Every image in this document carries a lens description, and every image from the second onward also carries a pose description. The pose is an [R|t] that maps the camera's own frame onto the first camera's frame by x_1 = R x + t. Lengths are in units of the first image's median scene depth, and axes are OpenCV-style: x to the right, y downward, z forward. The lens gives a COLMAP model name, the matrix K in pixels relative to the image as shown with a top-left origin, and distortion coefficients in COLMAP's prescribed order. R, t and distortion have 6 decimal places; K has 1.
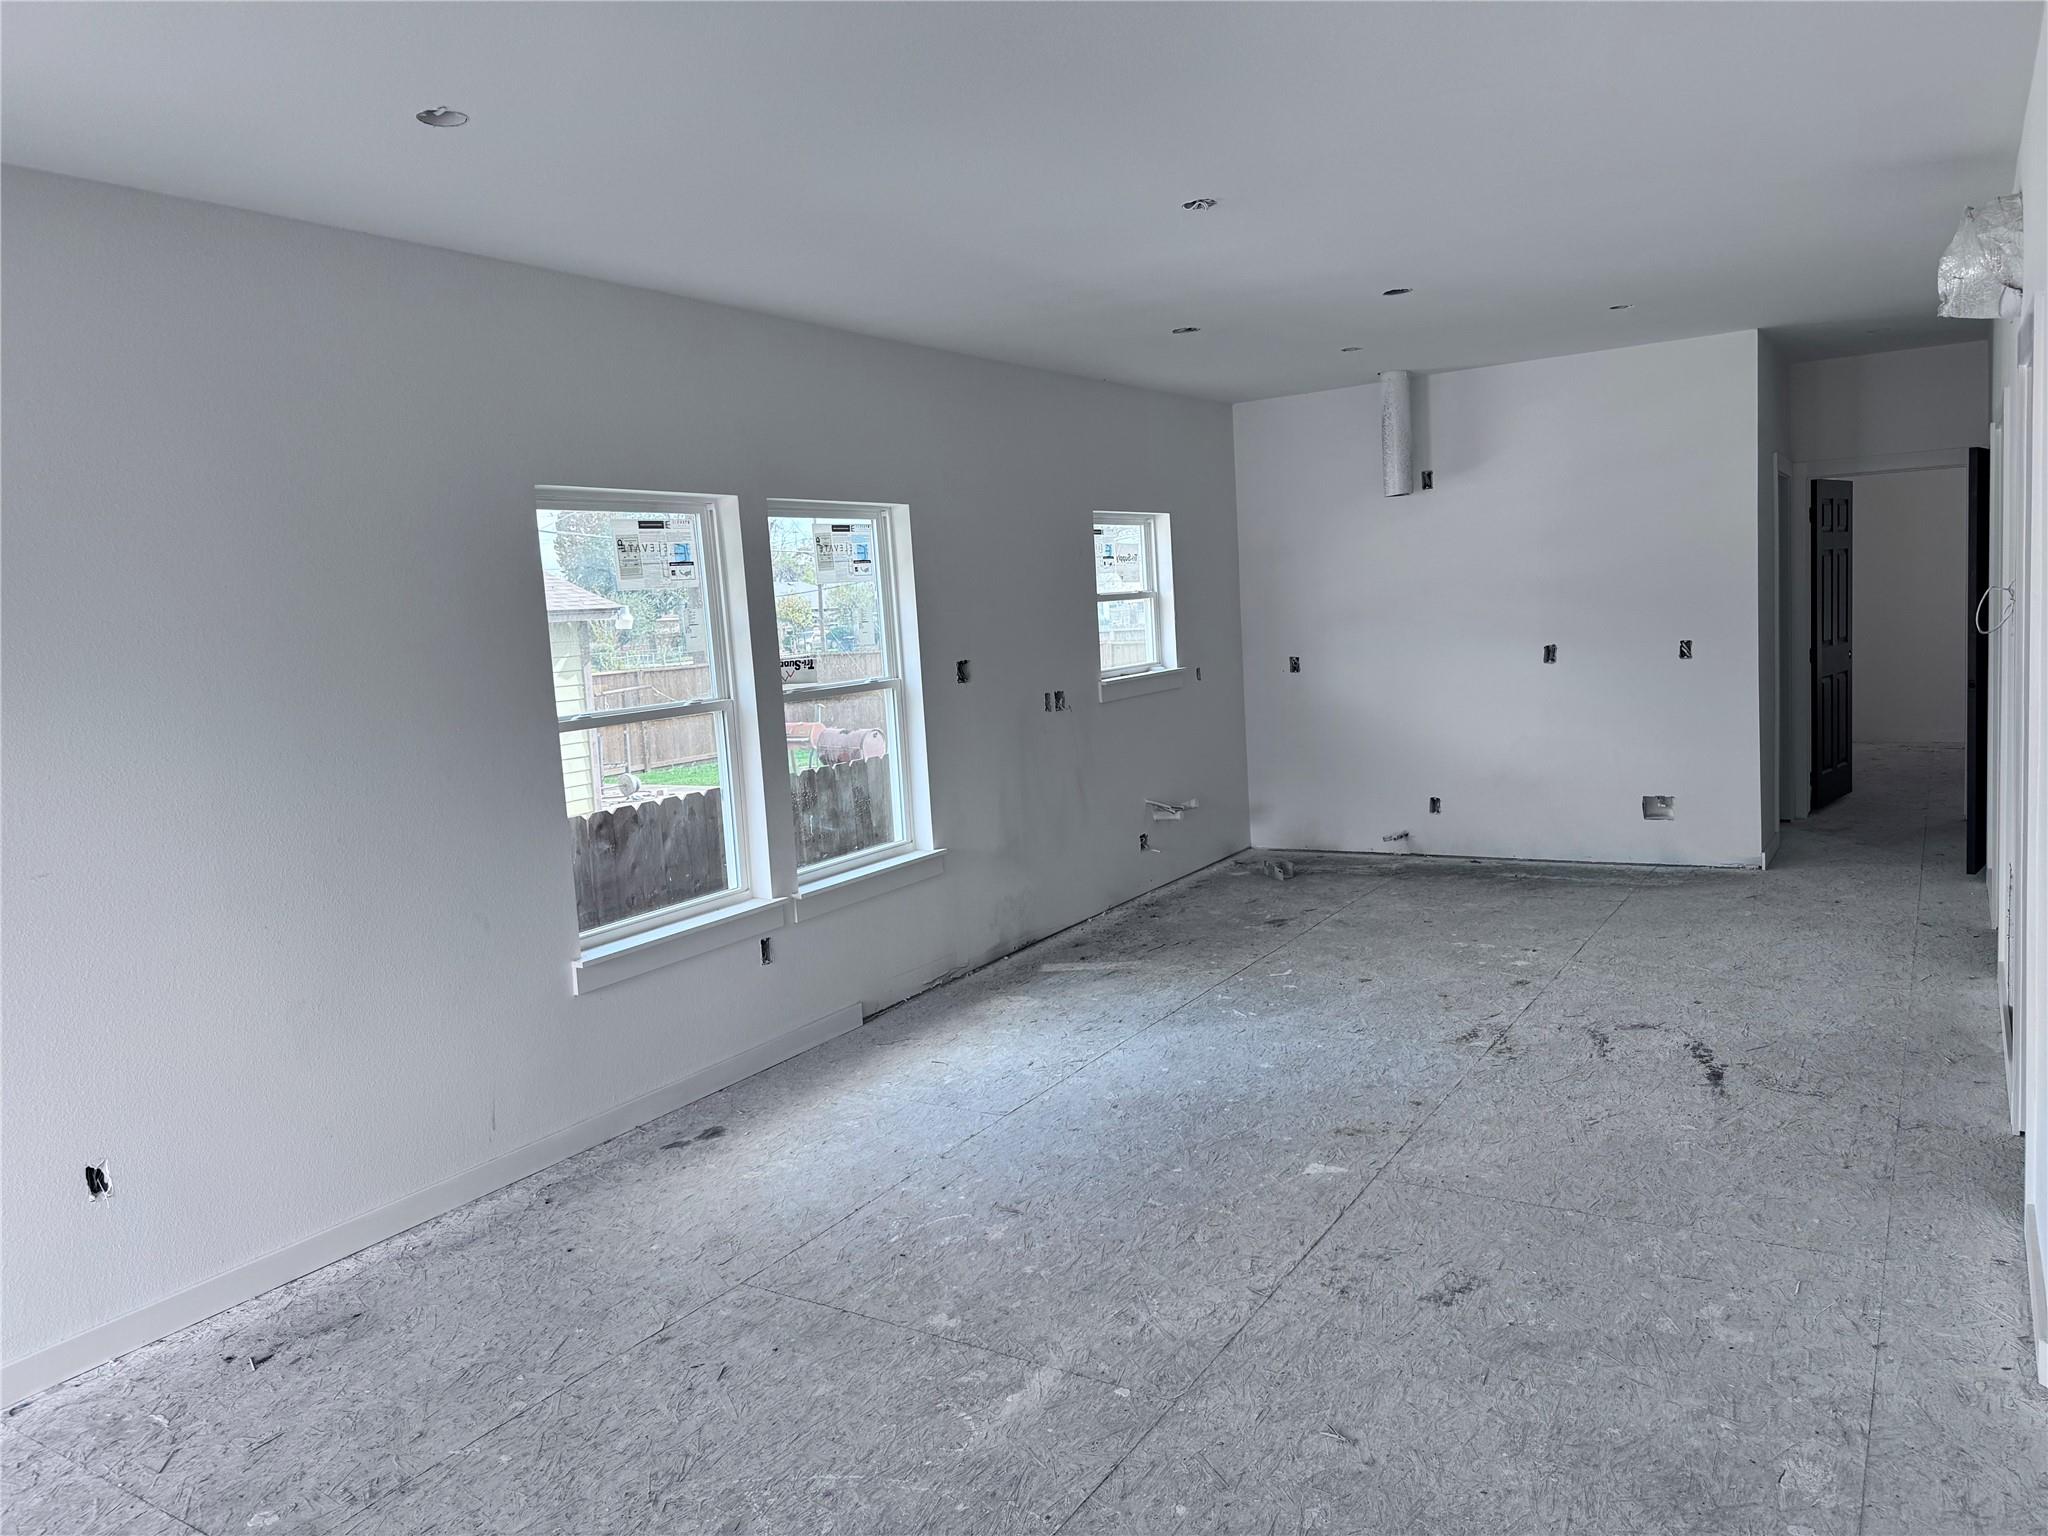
lens RADIAL K [[1436.2, 0, 989.1], [0, 1436.2, 762.1], [0, 0, 1]] dist [0.061930, -0.071948]
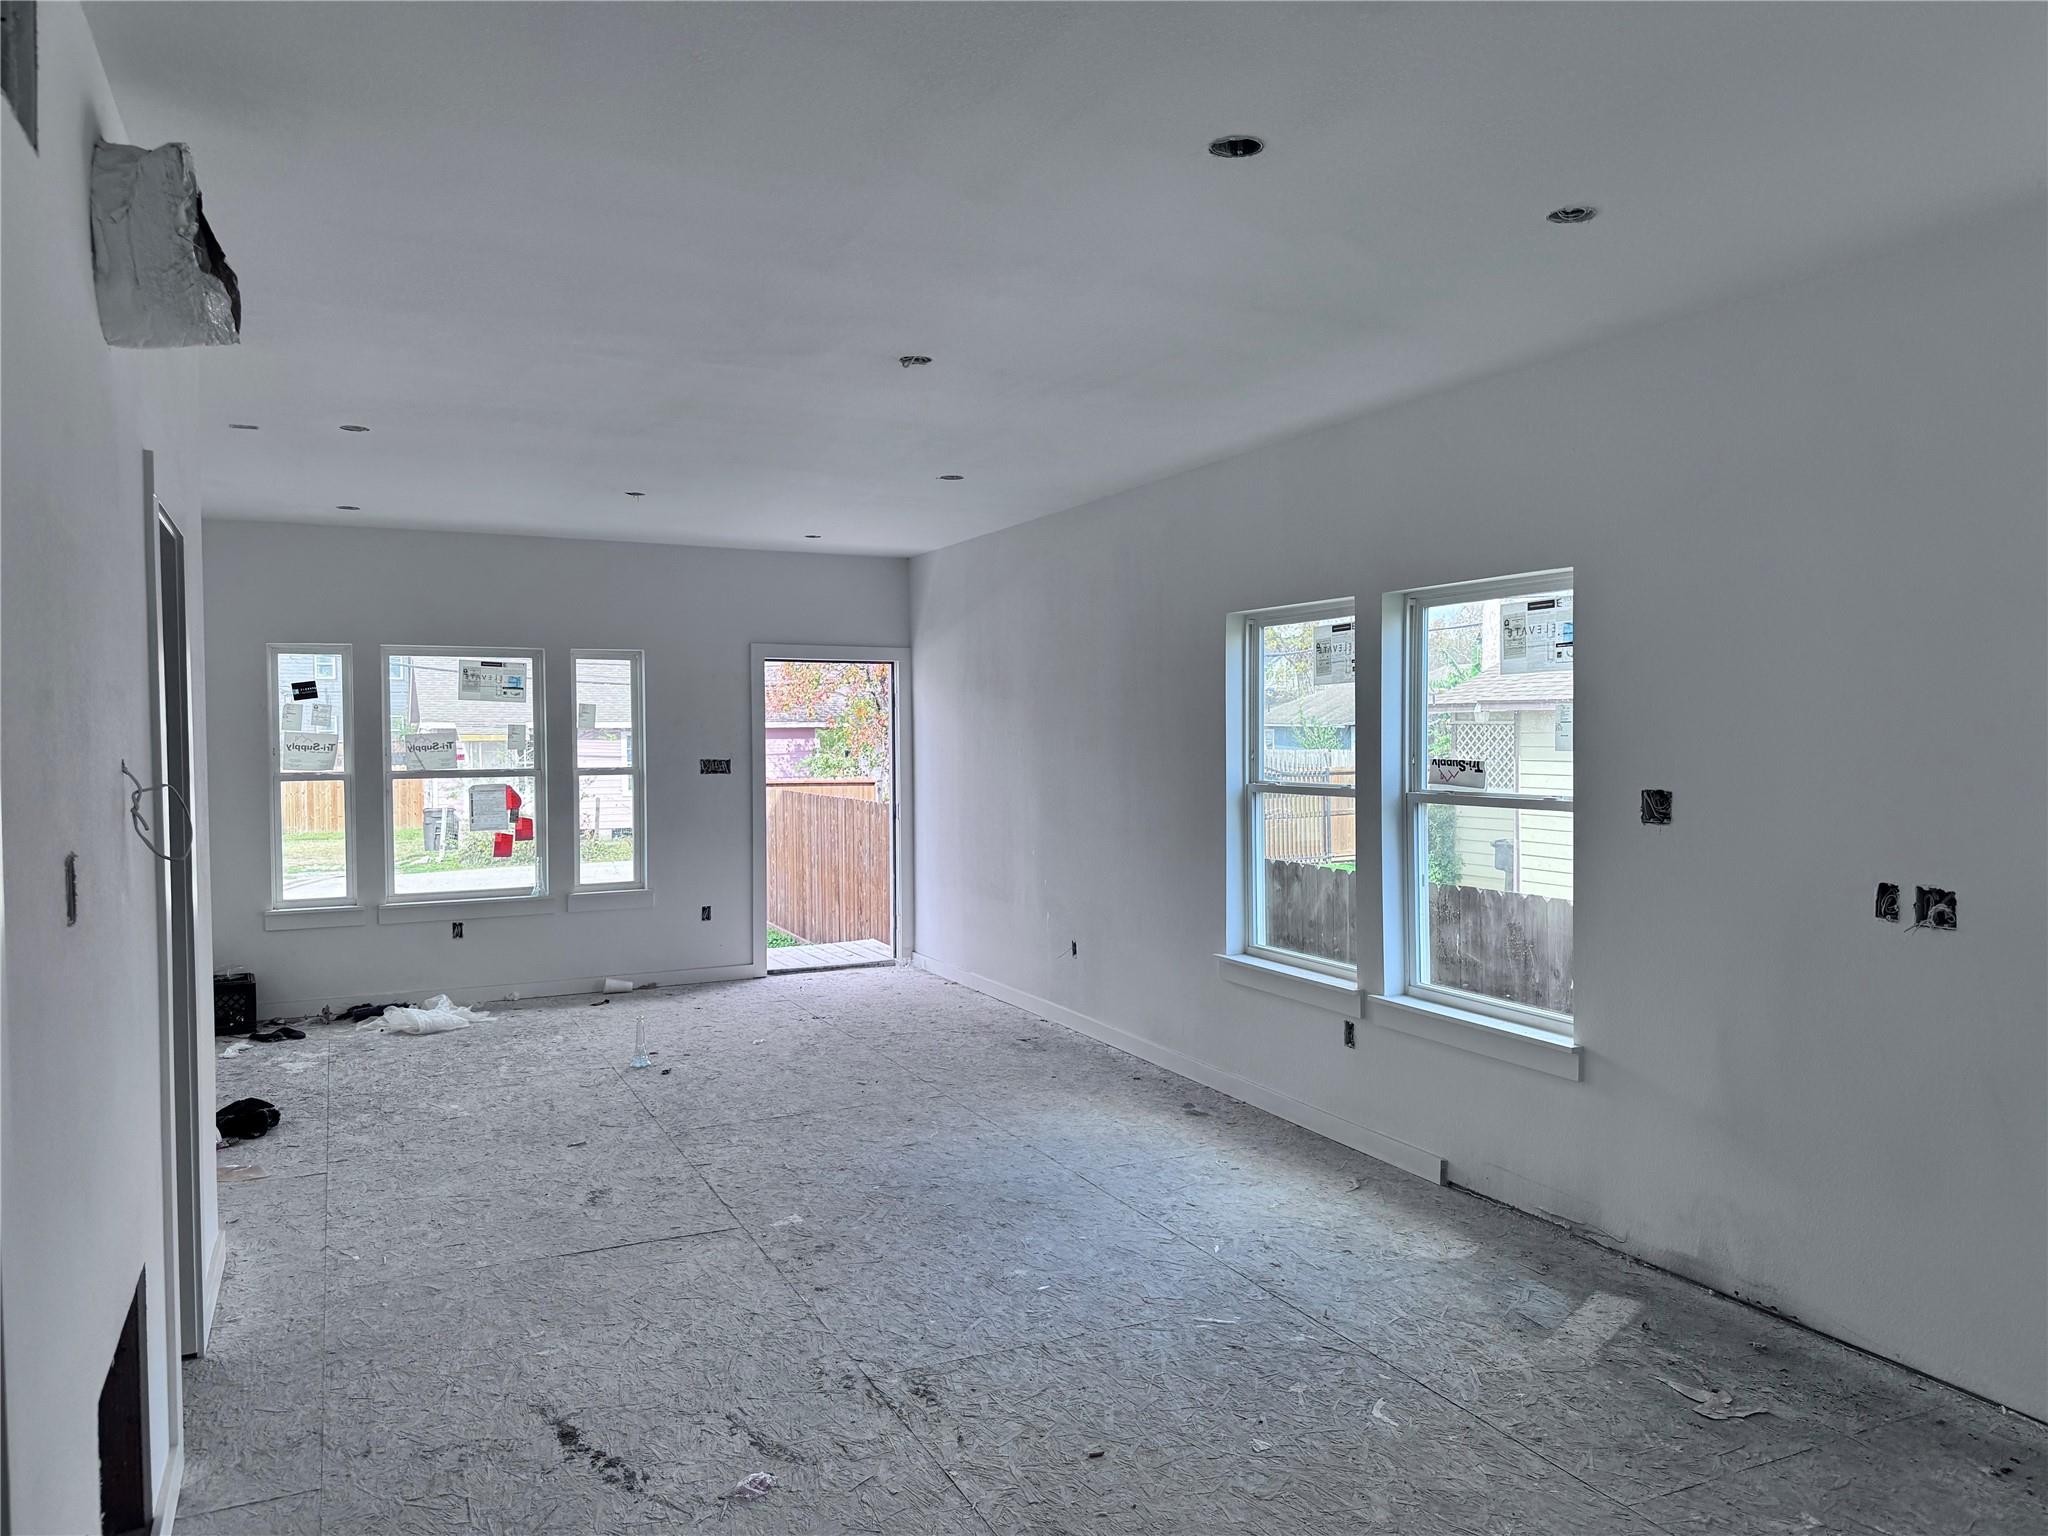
lens RADIAL K [[1444.5, 0, 1024.0], [0, 1444.5, 768.0], [0, 0, 1]] dist [0.193019, -0.256024]
pose [[-0.523980, 0.090233, -0.846938, 0.872426], [-0.049581, 0.989455, 0.136092, -0.196300], [0.850286, 0.113302, -0.513980, 1.370220]]
